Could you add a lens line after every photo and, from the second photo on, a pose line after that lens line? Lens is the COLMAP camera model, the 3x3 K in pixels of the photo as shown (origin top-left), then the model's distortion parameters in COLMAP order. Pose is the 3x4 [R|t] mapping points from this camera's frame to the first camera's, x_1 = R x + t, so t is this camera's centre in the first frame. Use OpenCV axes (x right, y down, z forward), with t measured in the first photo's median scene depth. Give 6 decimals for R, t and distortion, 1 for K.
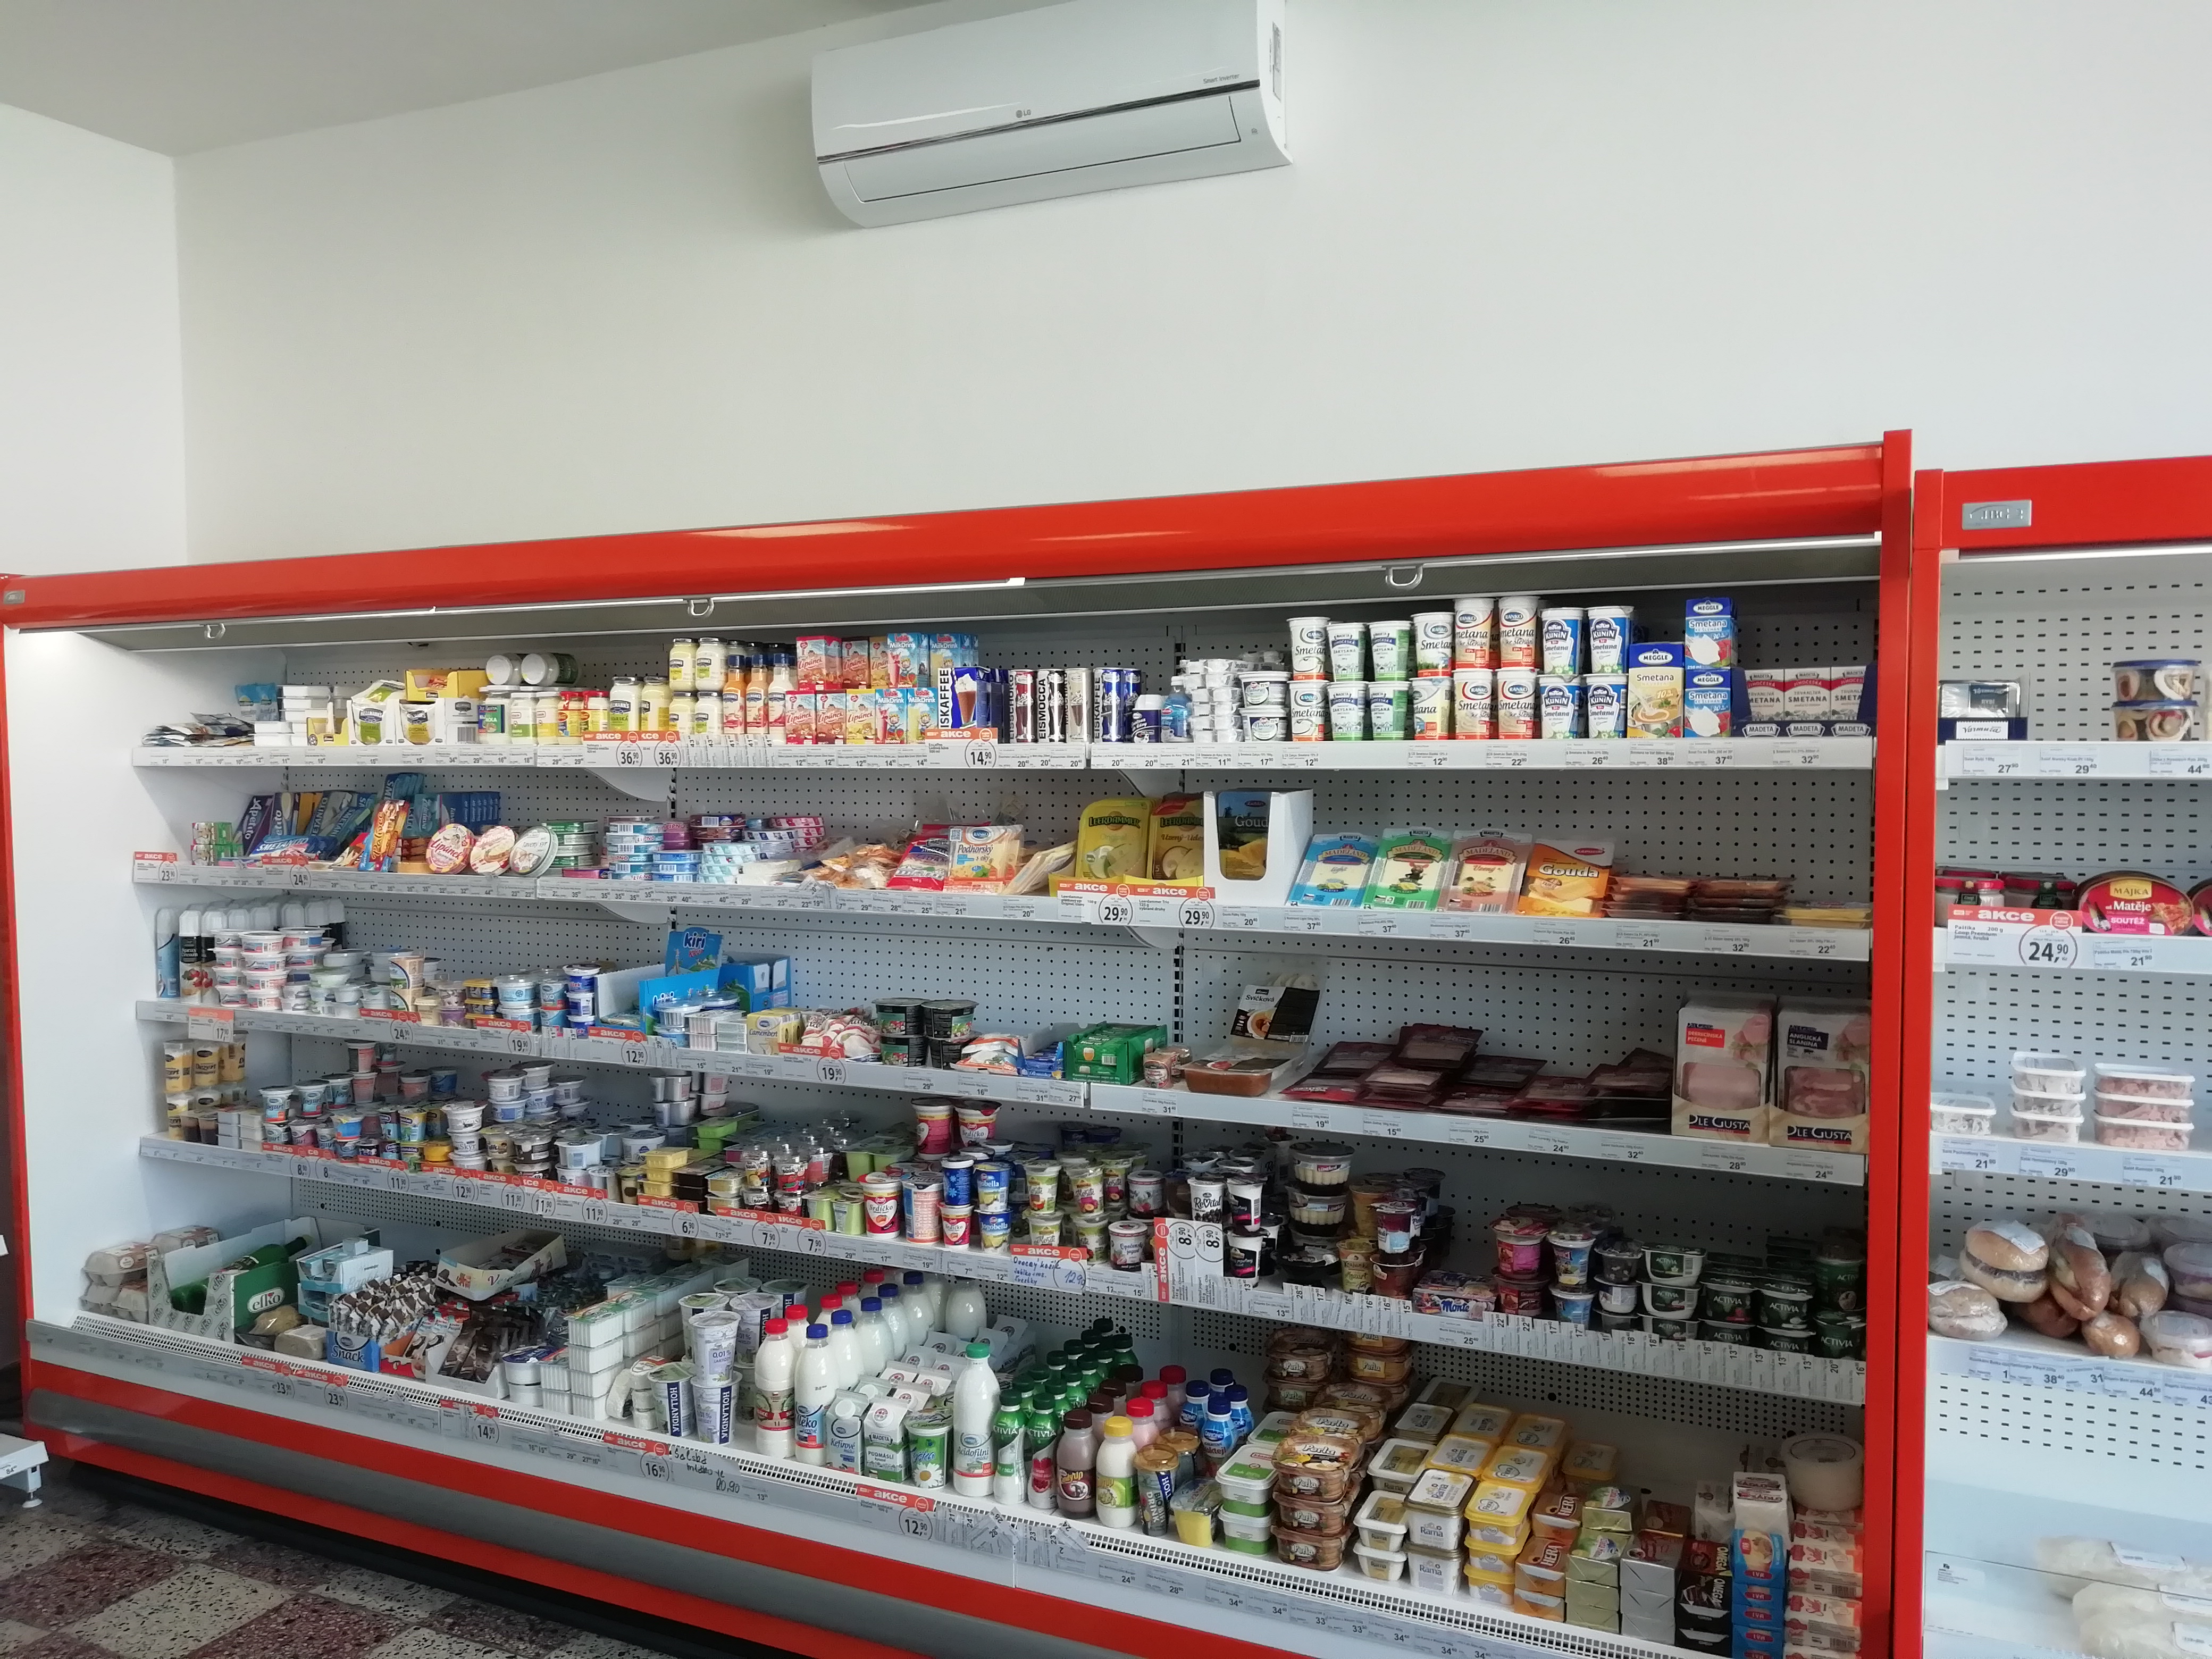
lens RADIAL K [[1665.3, 0, 1103.9], [0, 1665.3, 829.1], [0, 0, 1]] dist [0.001945, -0.006345]
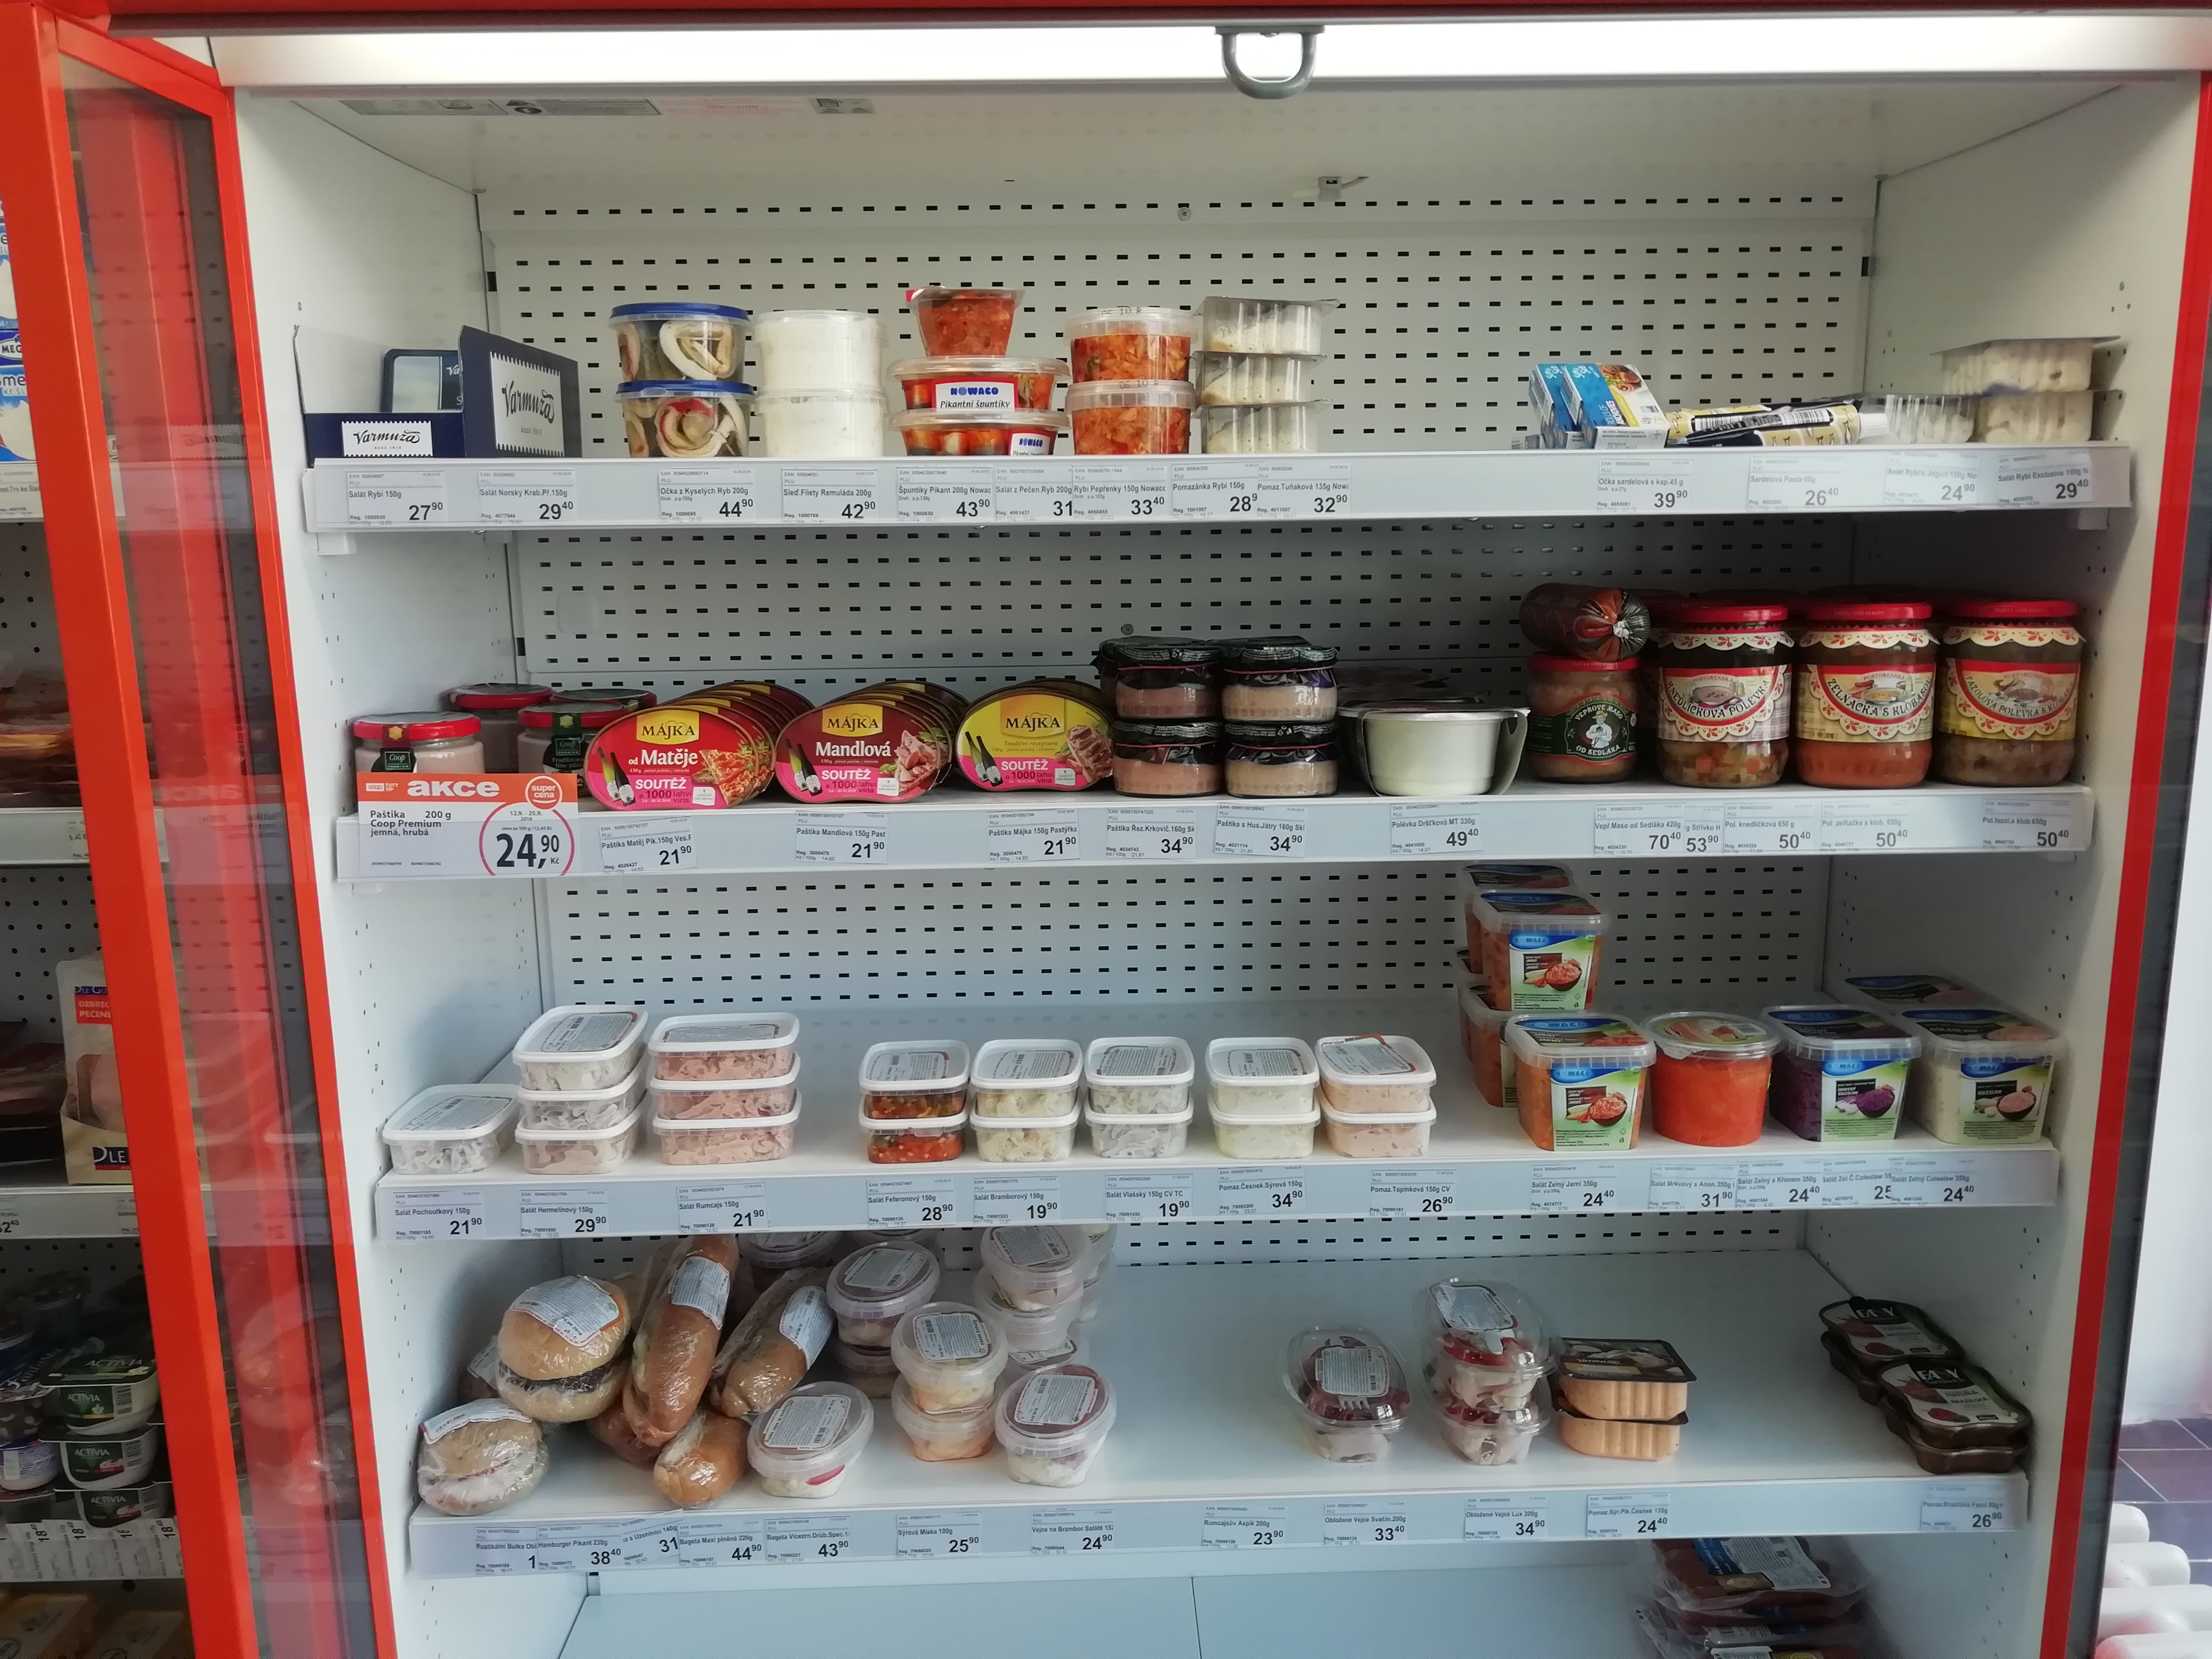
lens RADIAL K [[1665.3, 0, 1108.1], [0, 1665.3, 830.7], [0, 0, 1]] dist [0.001945, -0.006345]
pose [[0.895648, -0.094968, 0.434506, 0.500510], [0.030538, 0.987763, 0.152944, -0.010860], [-0.443714, -0.123715, 0.887588, 0.427894]]
